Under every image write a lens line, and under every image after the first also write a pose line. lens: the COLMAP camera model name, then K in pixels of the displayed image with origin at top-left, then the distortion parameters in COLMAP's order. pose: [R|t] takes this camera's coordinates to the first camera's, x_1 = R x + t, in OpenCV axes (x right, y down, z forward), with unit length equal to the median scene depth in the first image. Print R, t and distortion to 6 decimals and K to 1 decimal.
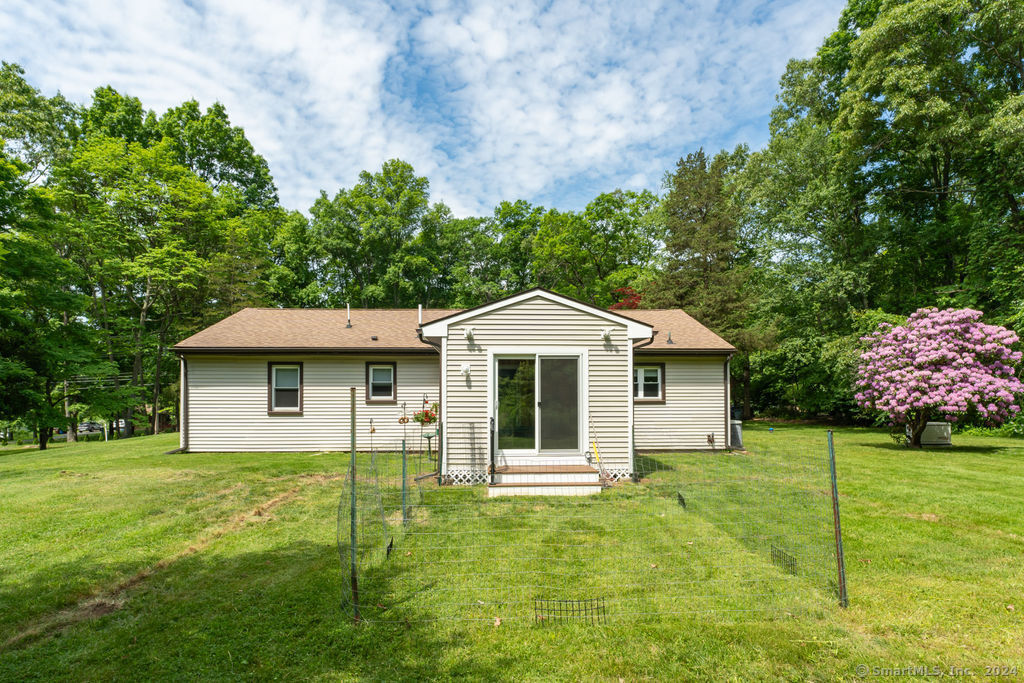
lens RADIAL K [[543.8, 0, 507.7], [0, 543.8, 394.7], [0, 0, 1]] dist [-0.002618, 0.000842]
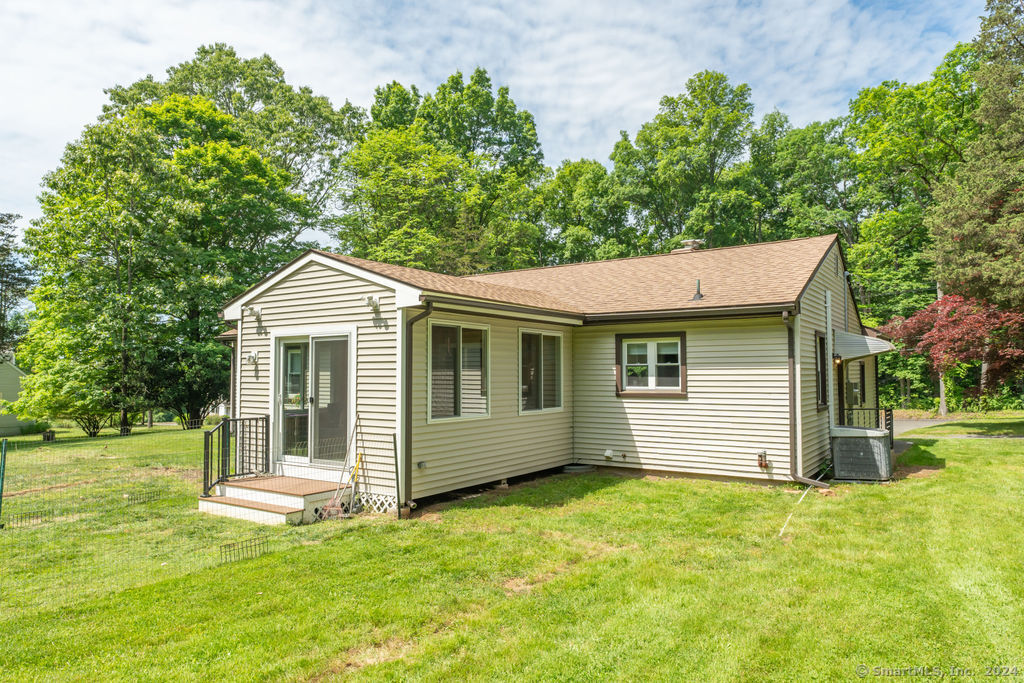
lens RADIAL K [[672.5, 0, 519.4], [0, 672.5, 354.5], [0, 0, 1]] dist [-0.001473, -0.001012]
pose [[0.799557, -0.018352, -0.600310, 0.611327], [0.005092, 0.999704, -0.023779, -0.016140], [0.600569, 0.015956, 0.799414, 0.288187]]
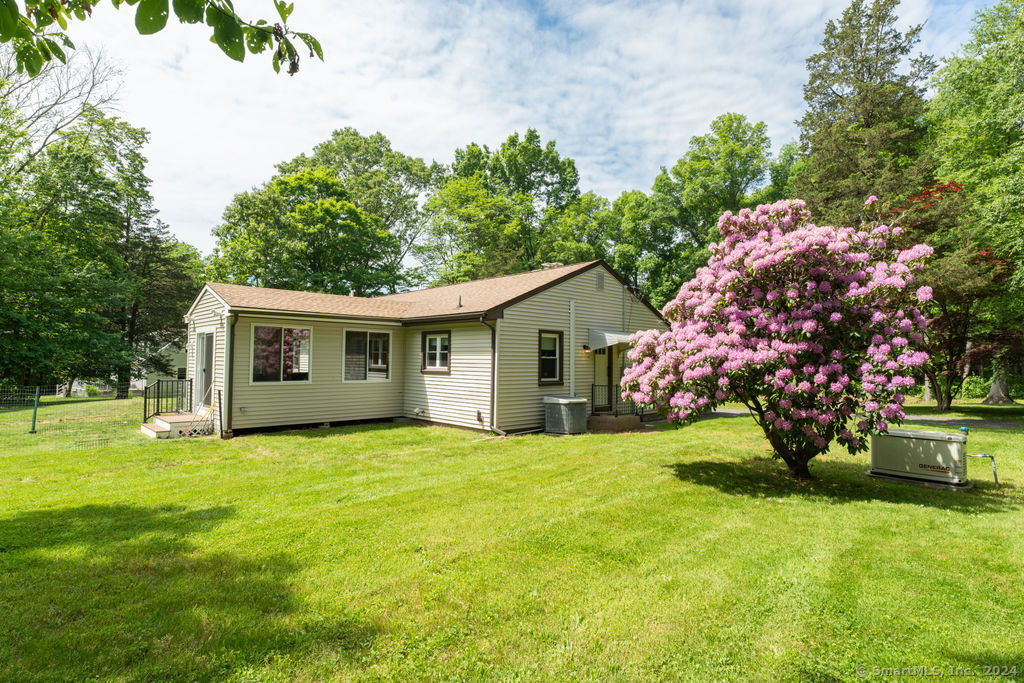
lens RADIAL K [[544.1, 0, 512.0], [0, 544.1, 341.5], [0, 0, 1]] dist [0.003889, -0.000332]
pose [[0.634094, -0.013955, -0.773130, 1.118251], [-0.015015, 0.999426, -0.030354, -0.013838], [0.773110, 0.030855, 0.633521, 0.497923]]
